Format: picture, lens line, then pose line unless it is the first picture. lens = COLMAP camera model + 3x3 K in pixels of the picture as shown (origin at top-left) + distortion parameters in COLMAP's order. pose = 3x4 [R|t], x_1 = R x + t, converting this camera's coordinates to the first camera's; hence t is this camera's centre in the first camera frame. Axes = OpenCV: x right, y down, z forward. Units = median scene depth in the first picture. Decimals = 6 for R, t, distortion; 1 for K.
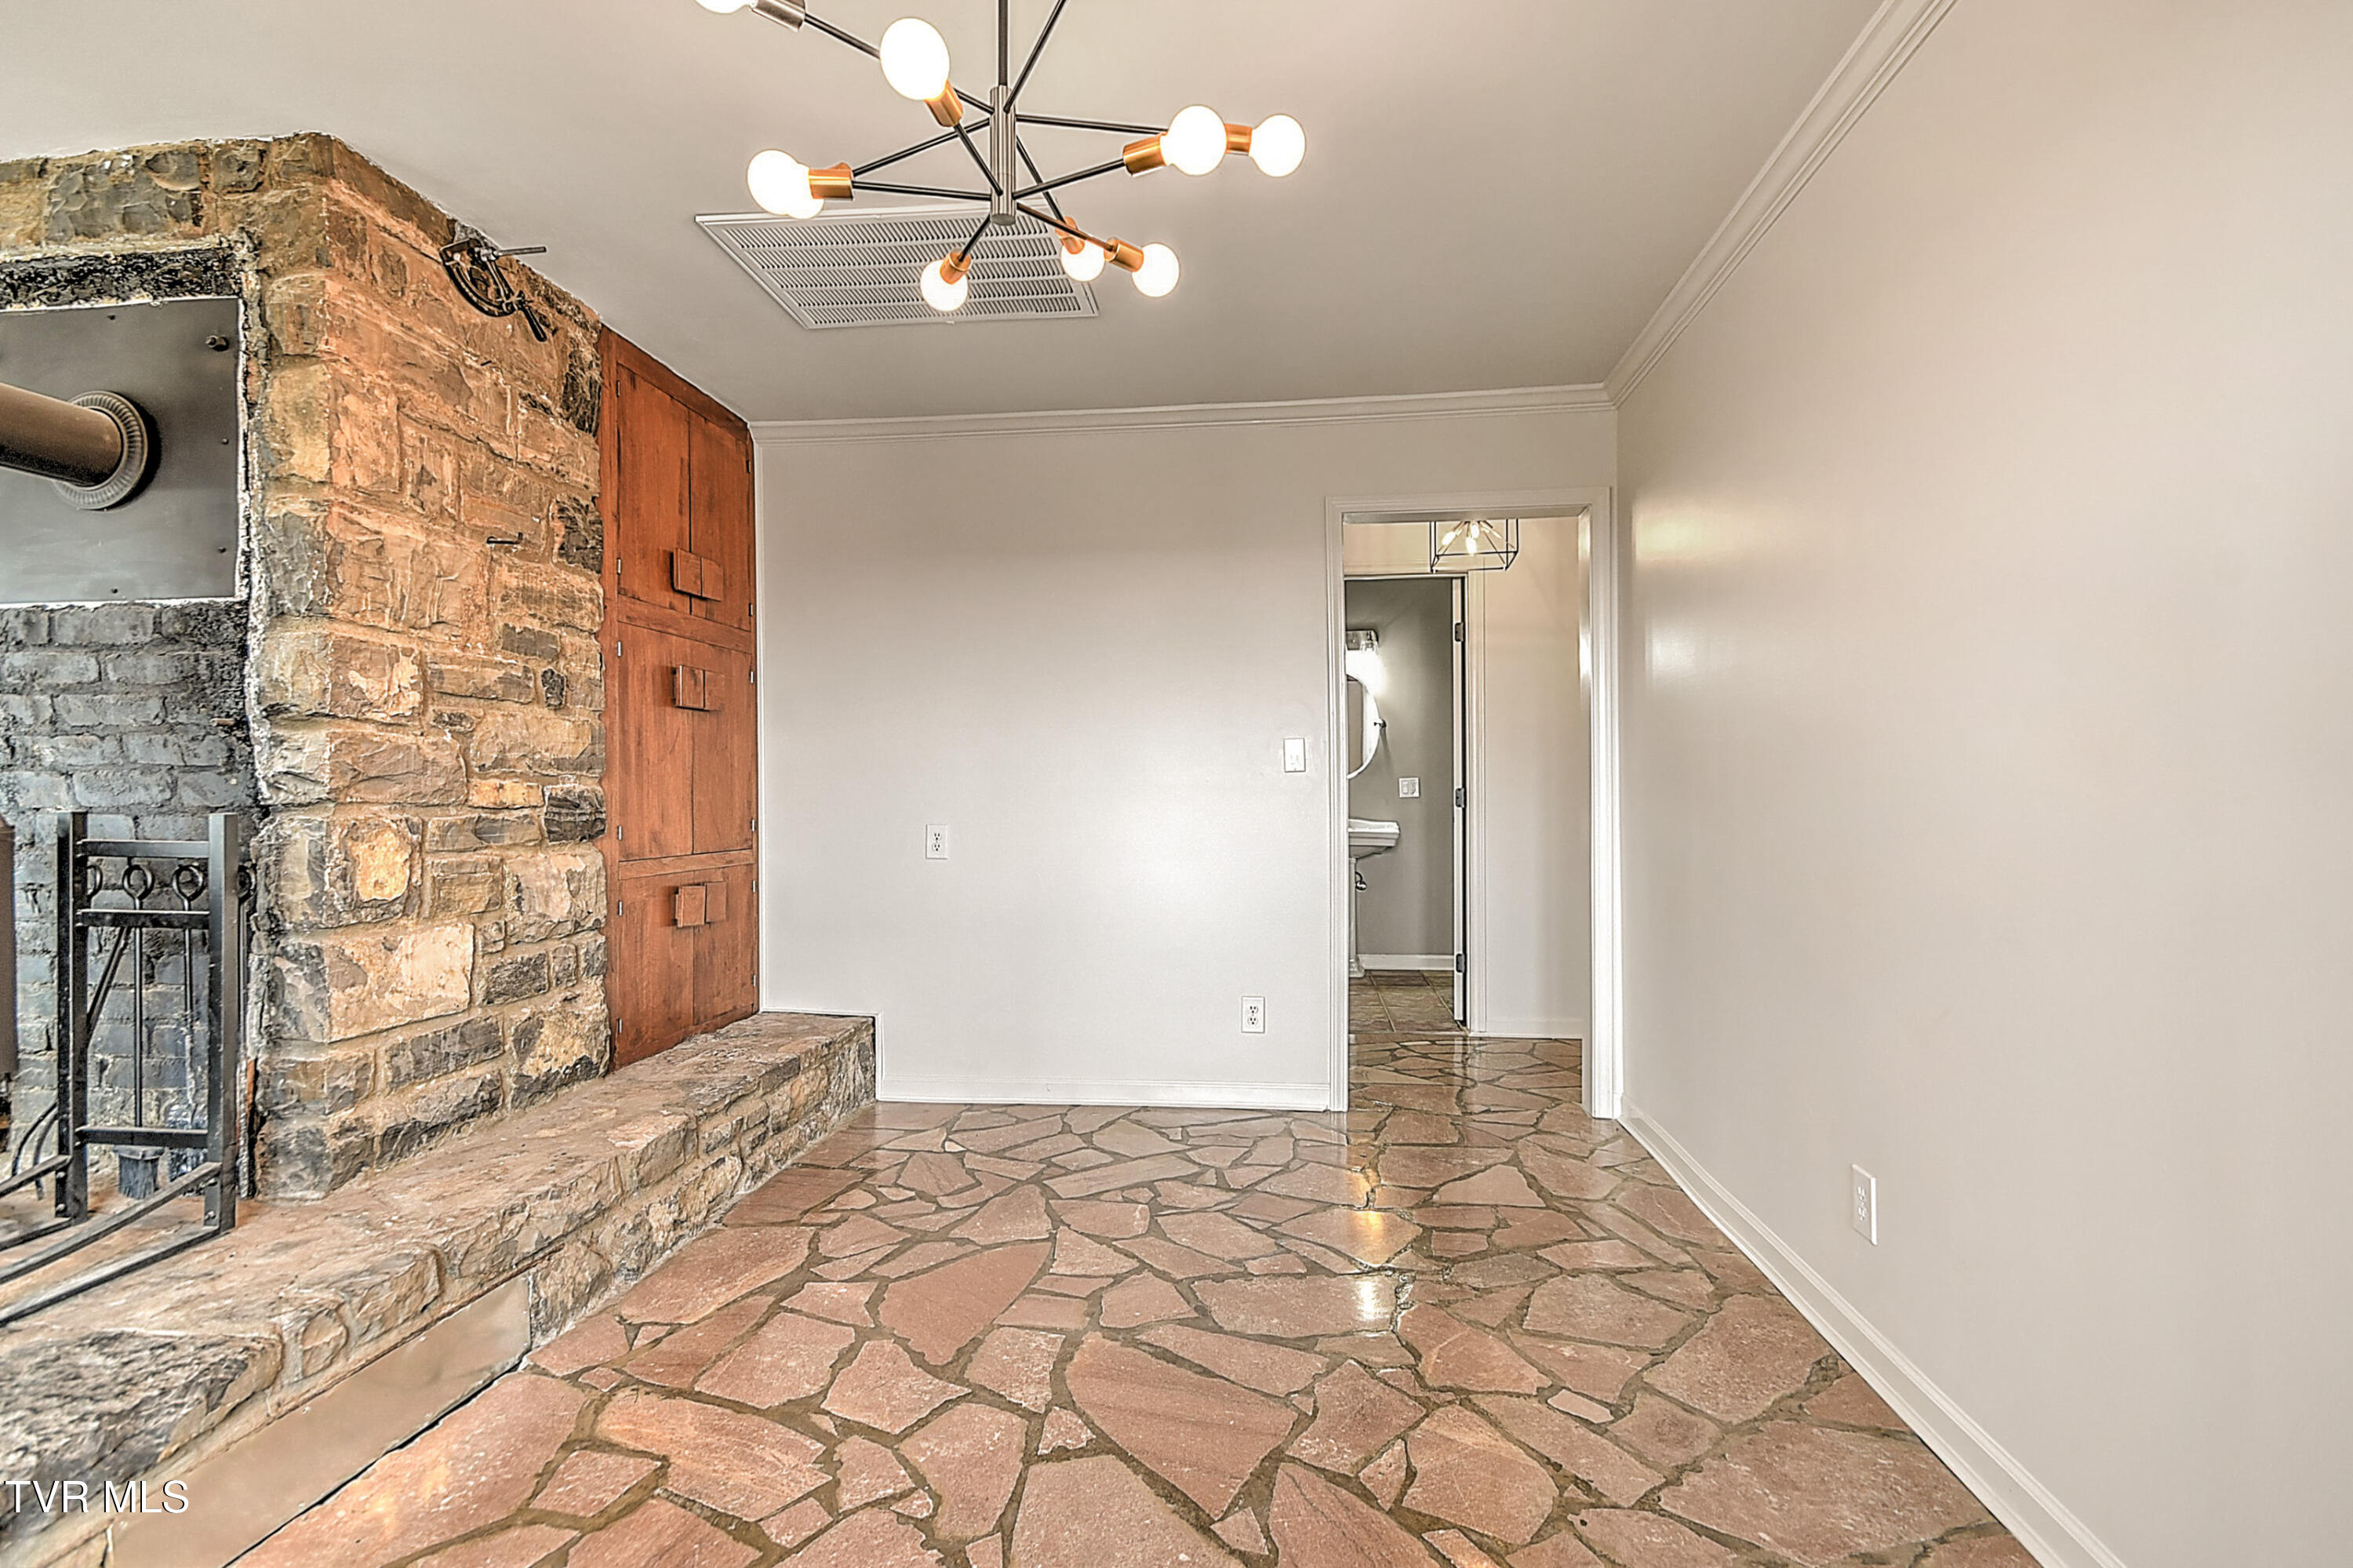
lens RADIAL K [[1098.3, 0, 1181.2], [0, 1098.3, 774.2], [0, 0, 1]] dist [0.017208, 0.000643]
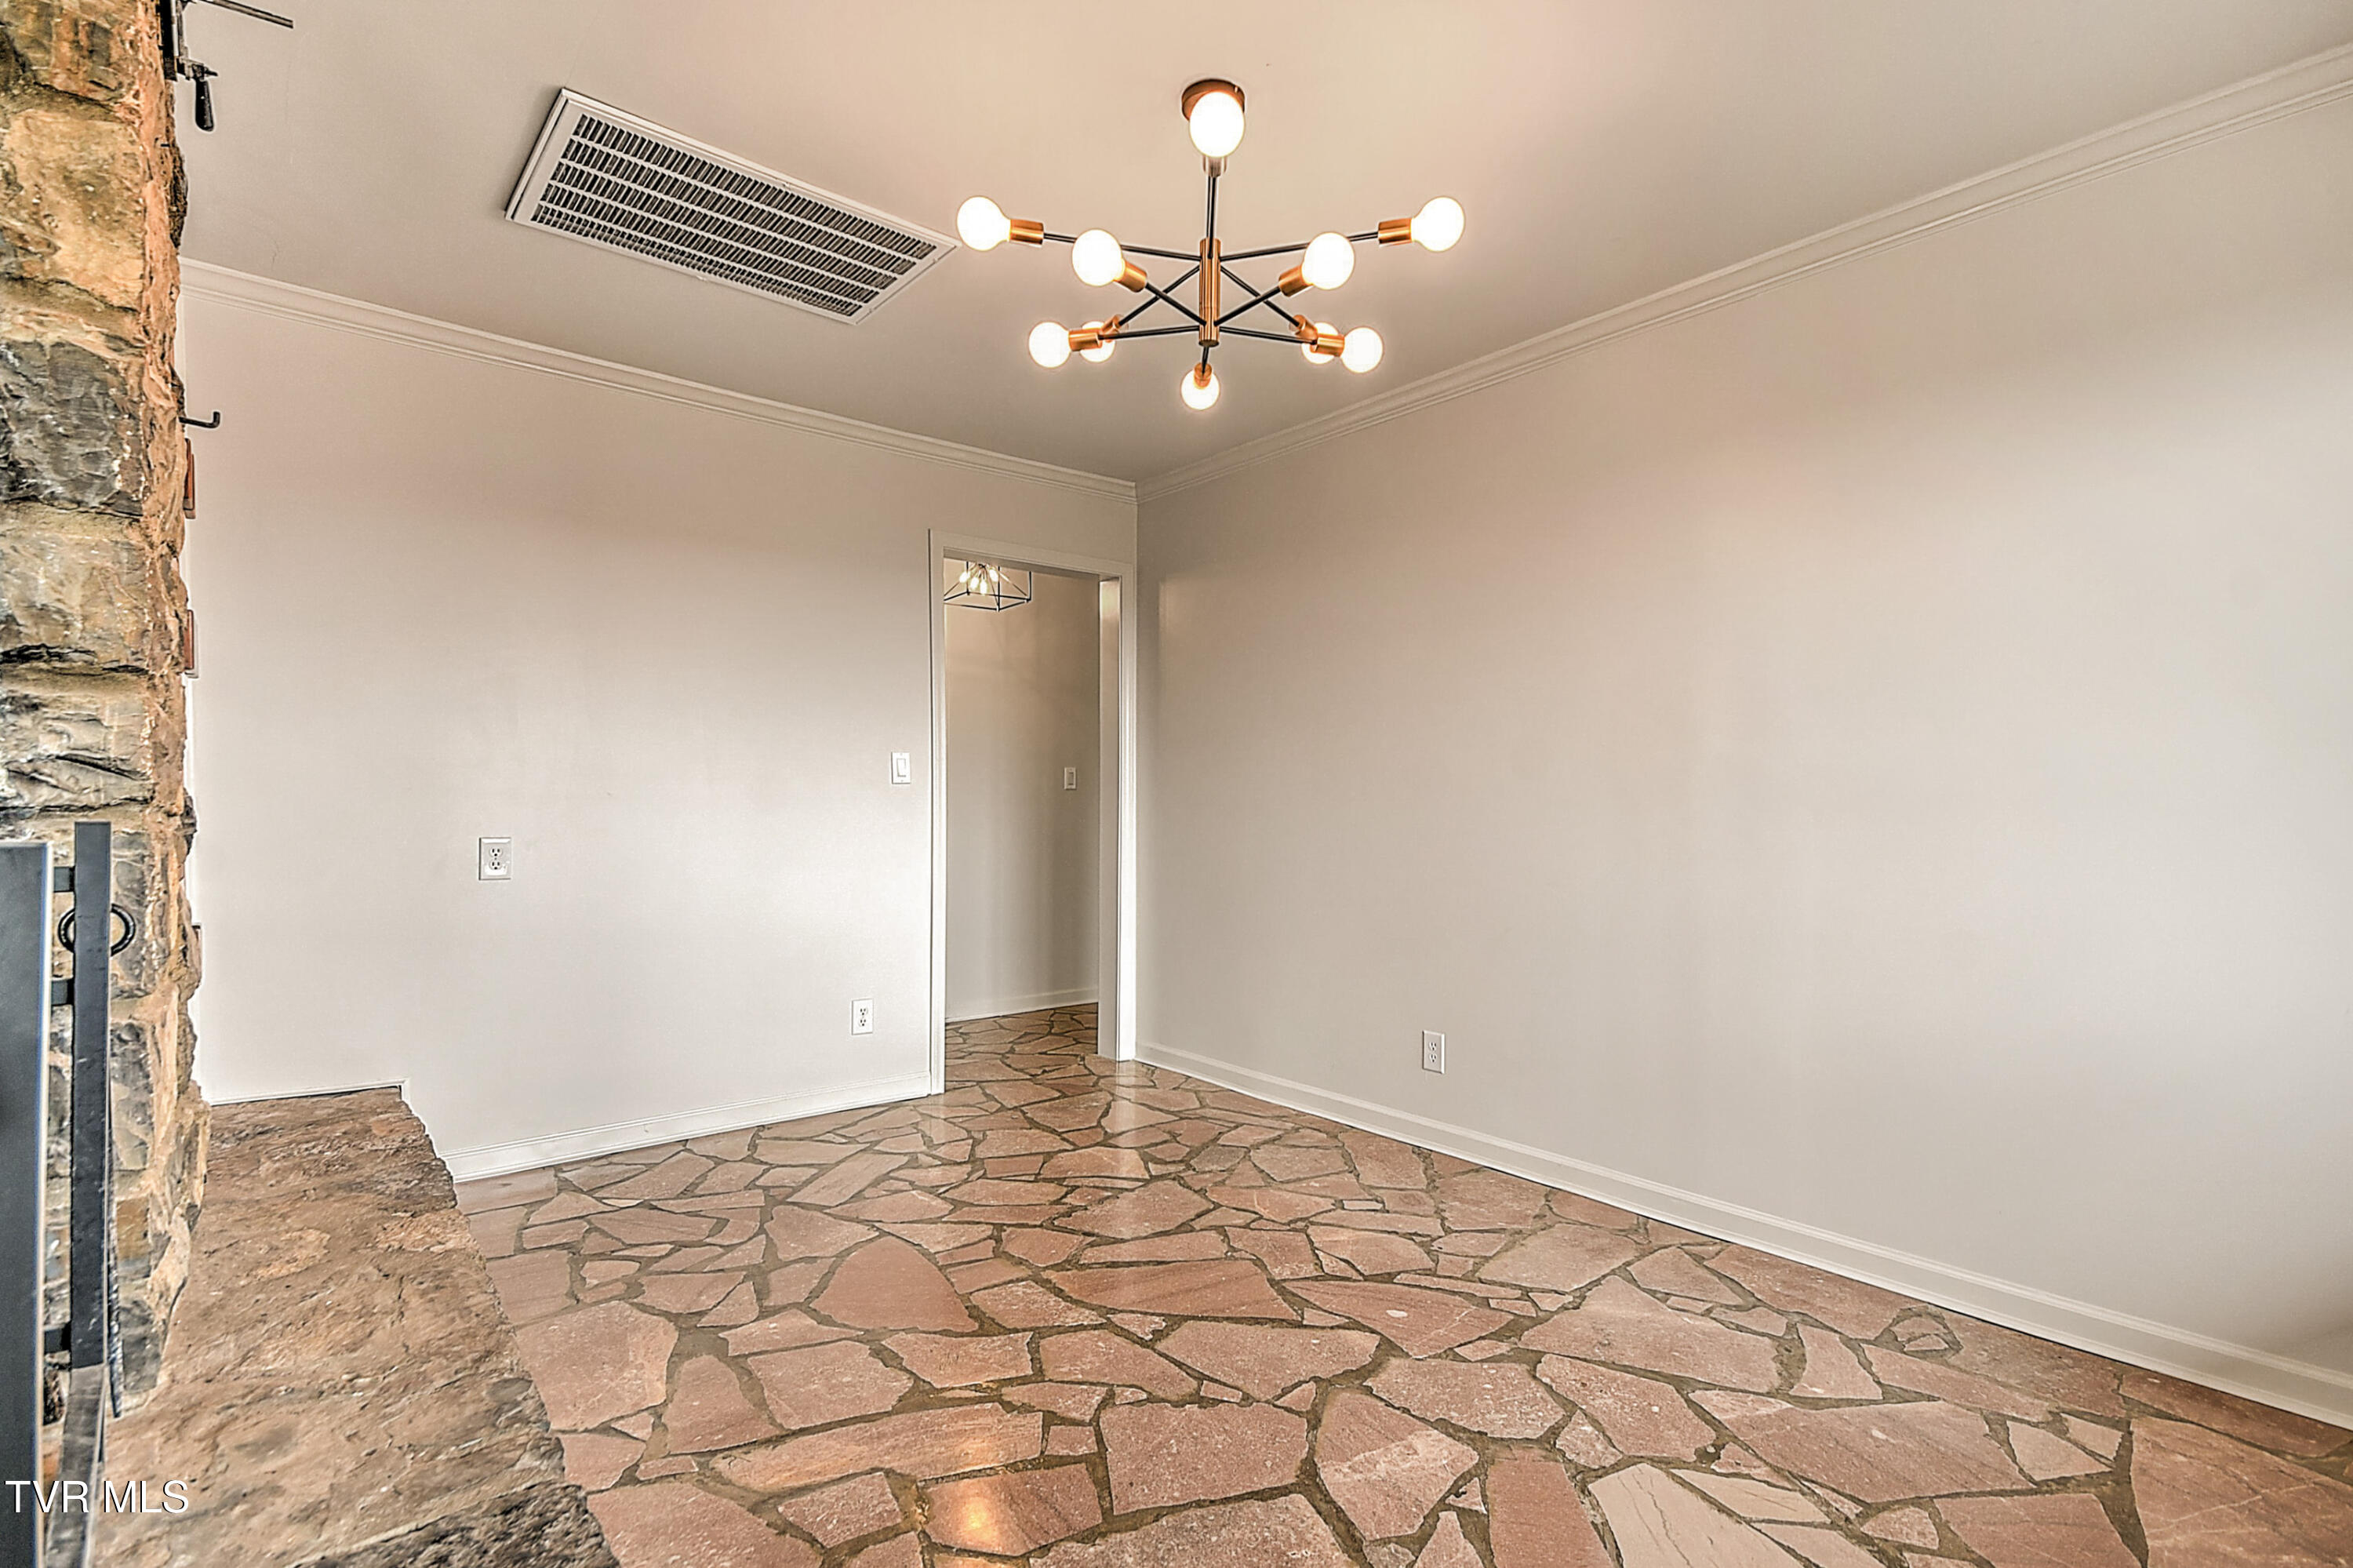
lens RADIAL K [[1114.0, 0, 1182.6], [0, 1114.0, 799.6], [0, 0, 1]] dist [0.013572, -0.000012]
pose [[0.696054, 0.012385, 0.717883, -0.723677], [-0.021773, 0.999755, 0.003864, 0.005942], [-0.717659, -0.018320, 0.696153, 0.084824]]
